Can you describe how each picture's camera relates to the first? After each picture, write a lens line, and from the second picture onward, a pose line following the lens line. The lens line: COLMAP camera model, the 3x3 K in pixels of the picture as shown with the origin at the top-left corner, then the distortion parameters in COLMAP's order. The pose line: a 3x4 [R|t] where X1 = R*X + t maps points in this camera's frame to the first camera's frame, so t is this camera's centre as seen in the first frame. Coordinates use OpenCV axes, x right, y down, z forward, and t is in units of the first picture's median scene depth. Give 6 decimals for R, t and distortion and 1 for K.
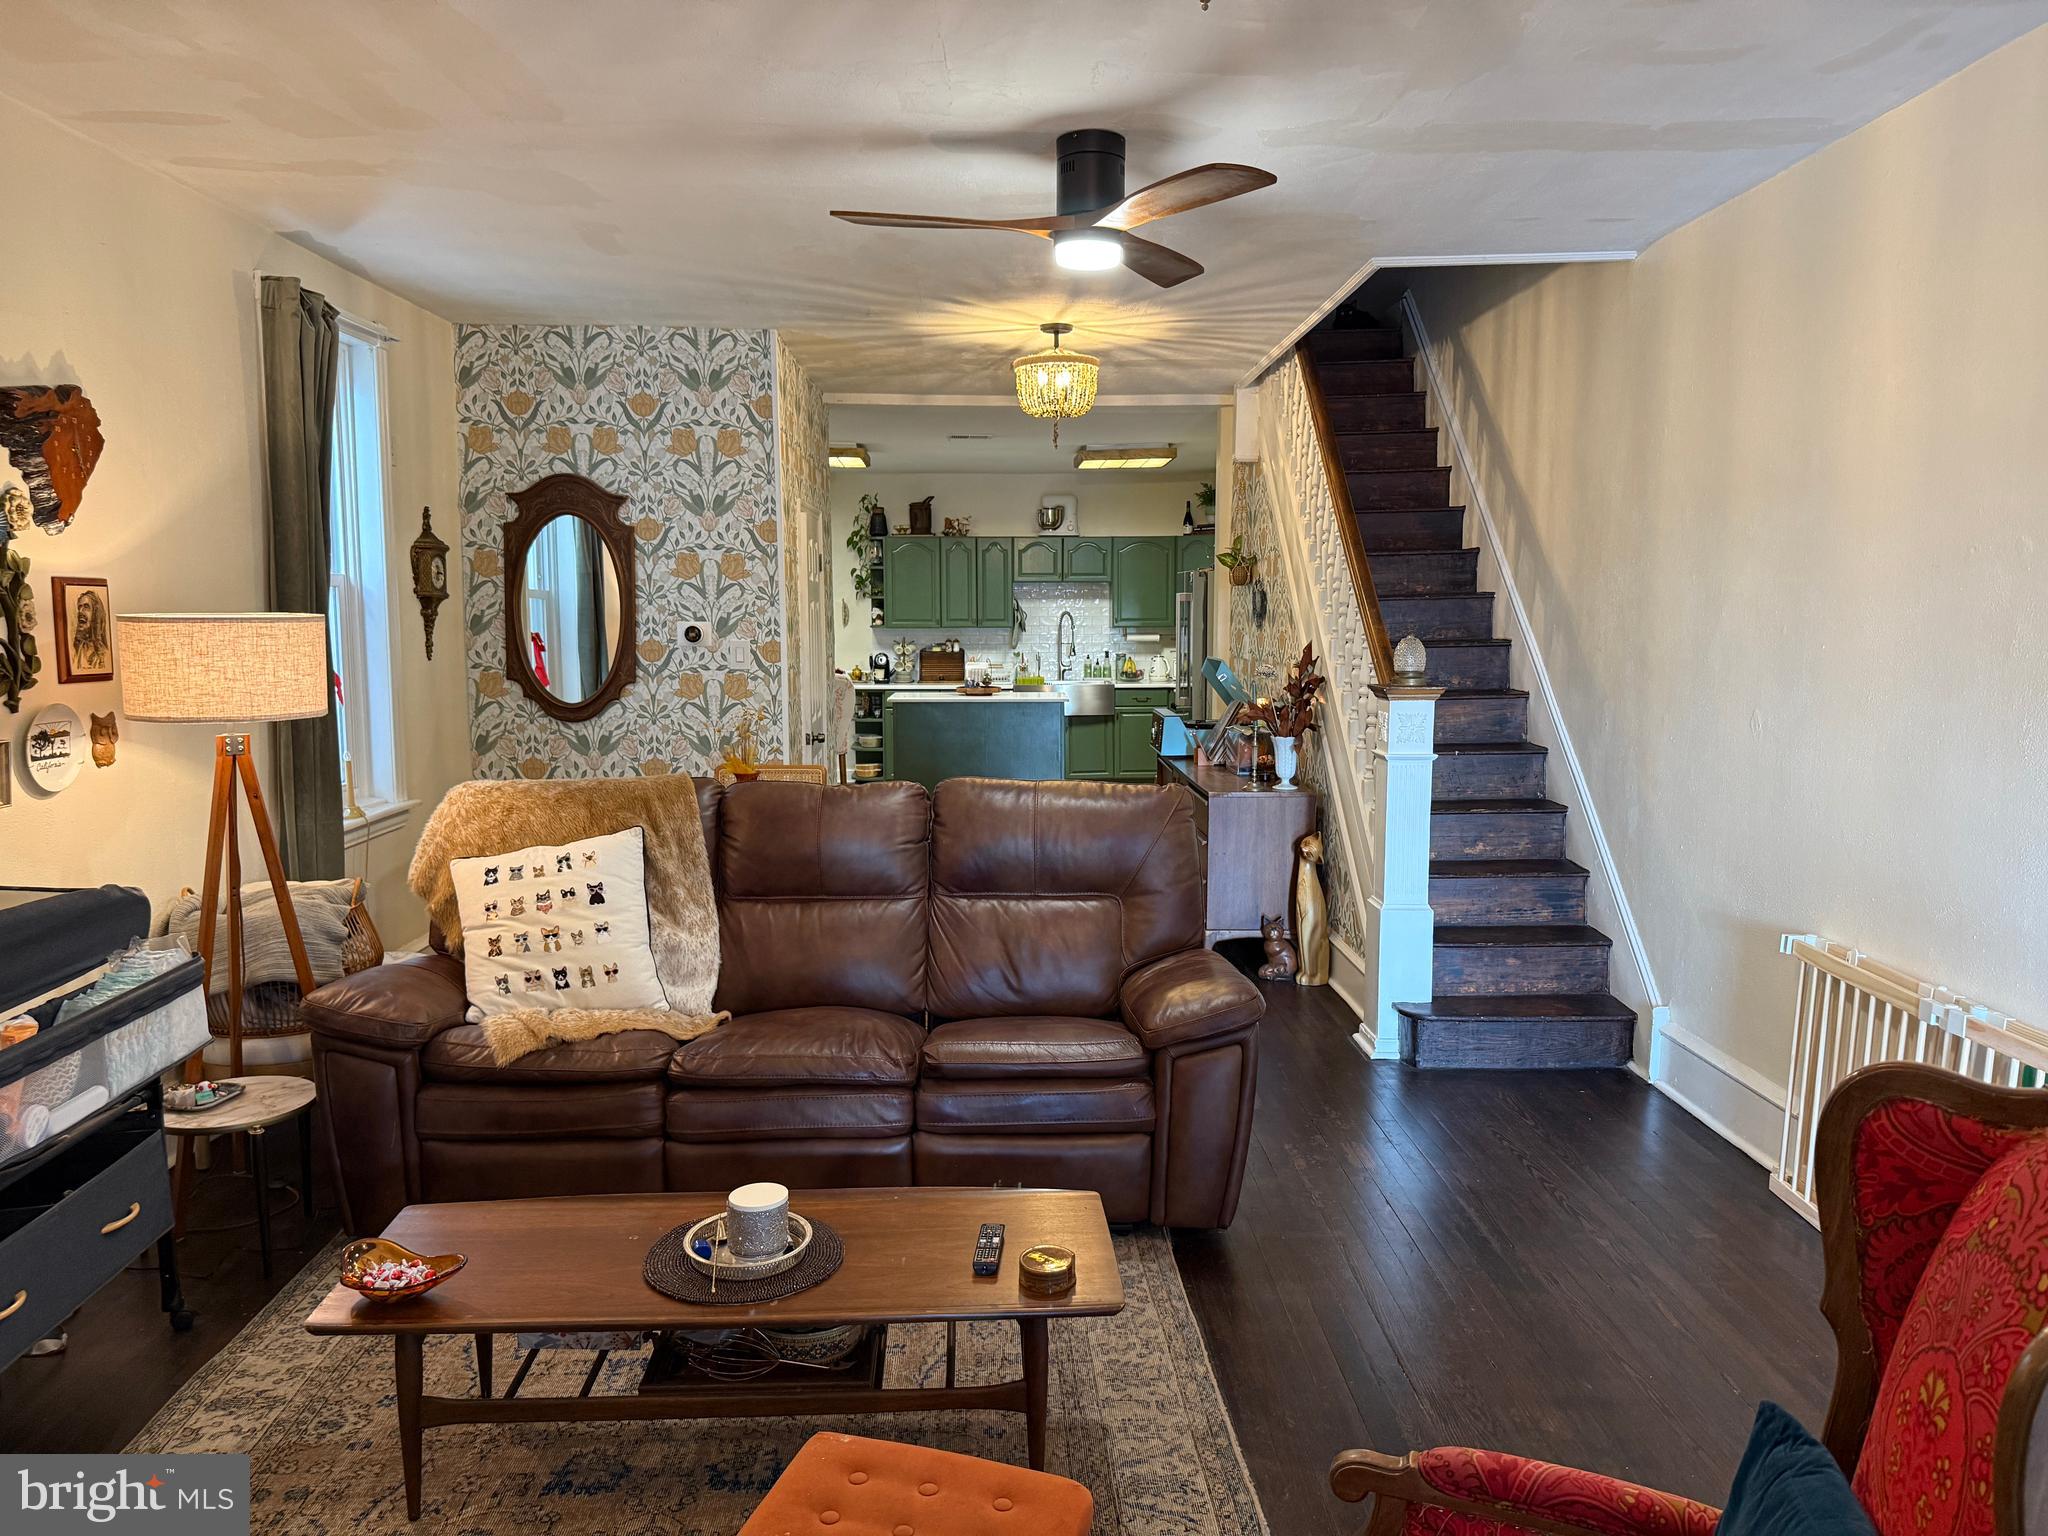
lens RADIAL K [[1434.1, 0, 1025.8], [0, 1434.1, 778.5], [0, 0, 1]] dist [0.096950, -0.150609]
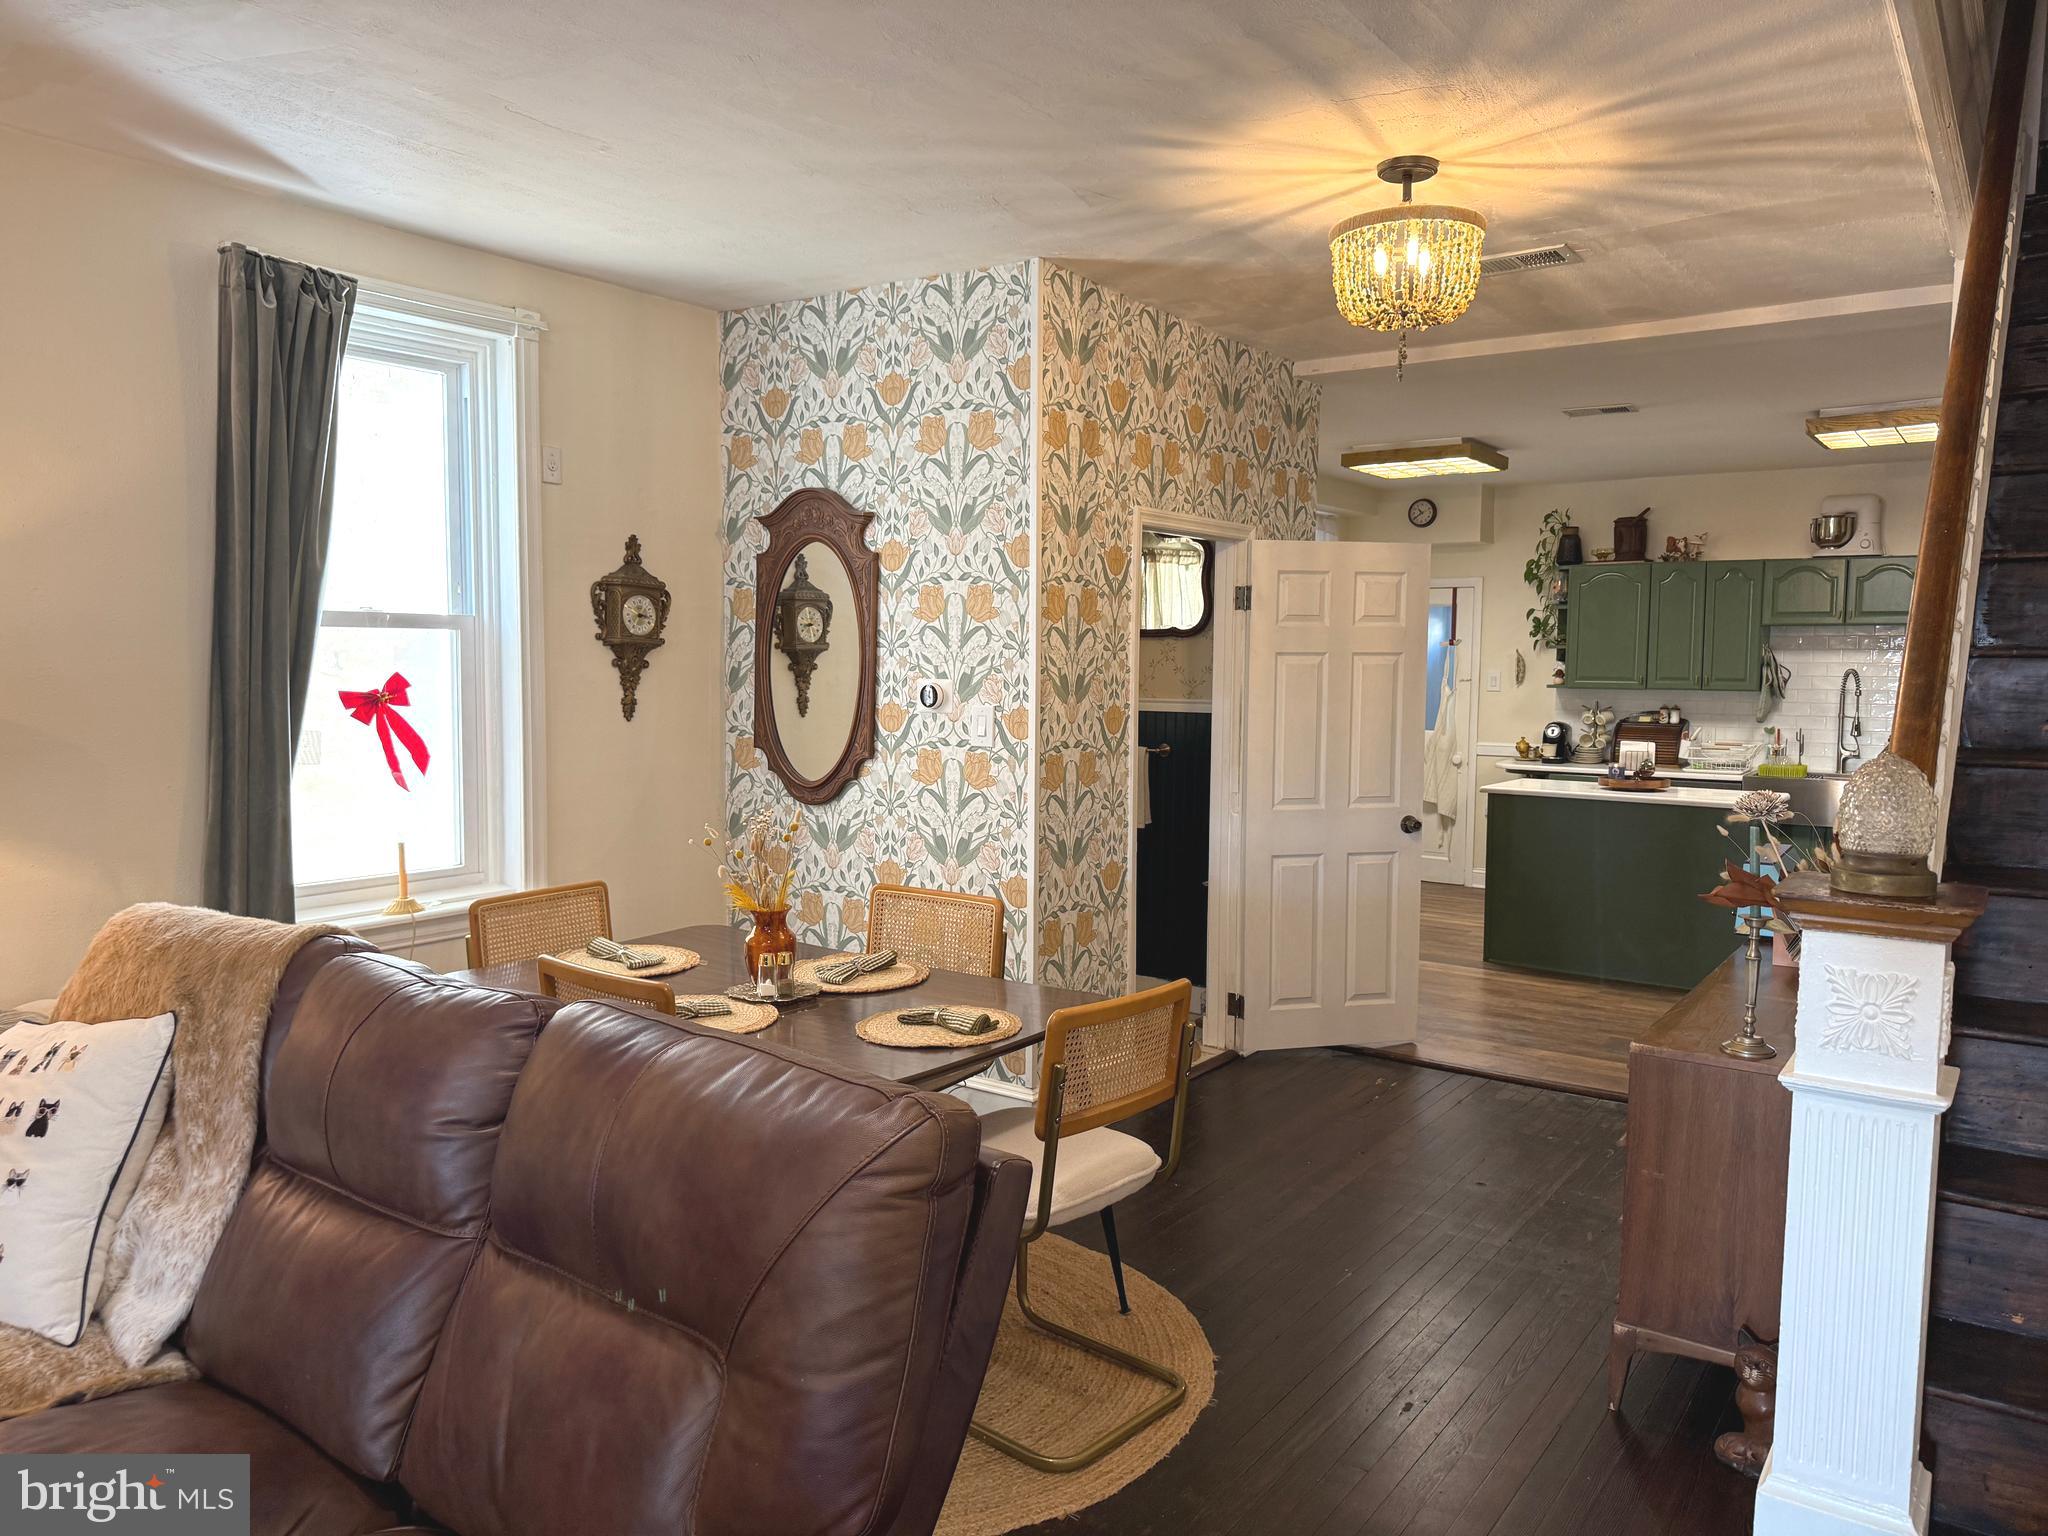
lens RADIAL K [[1431.5, 0, 1015.6], [0, 1431.5, 756.6], [0, 0, 1]] dist [0.209701, -0.405517]
pose [[0.802893, 0.048485, -0.594148, 0.236280], [-0.078840, 0.996568, -0.025216, -0.054537], [0.590886, 0.067088, 0.803960, 0.442952]]
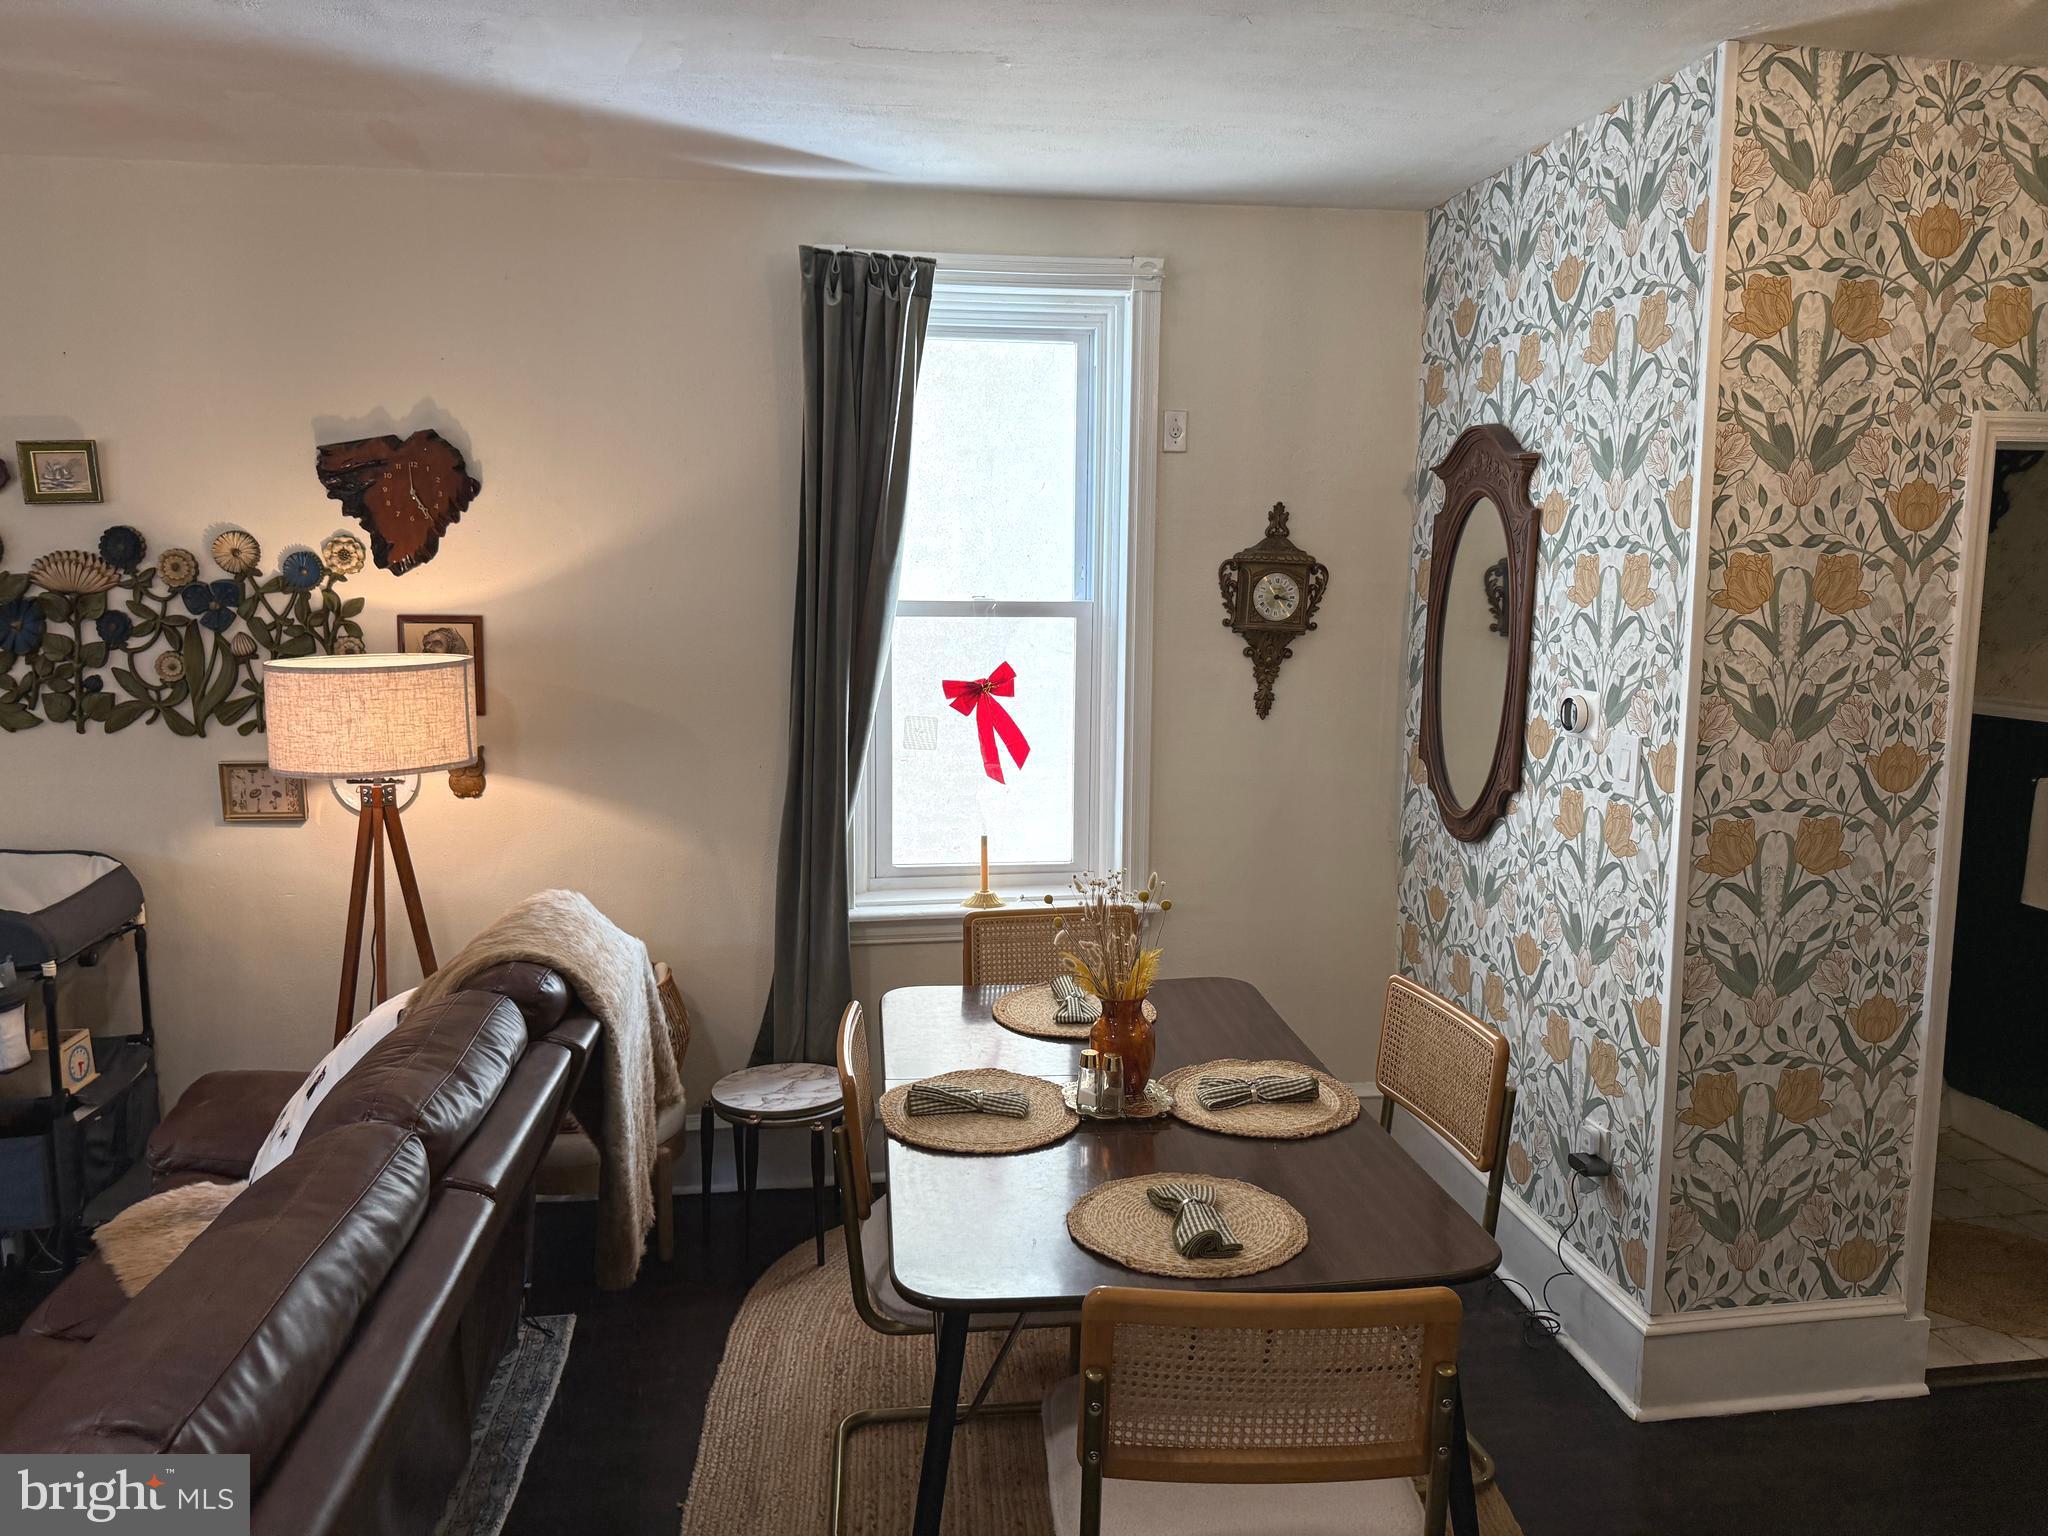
lens RADIAL K [[1457.0, 0, 1003.1], [0, 1457.0, 758.4], [0, 0, 1]] dist [0.002759, -0.005036]
pose [[0.132175, 0.122519, -0.983625, 0.250243], [-0.119884, 0.987023, 0.106833, -0.115360], [0.983950, 0.103800, 0.145148, 0.727665]]
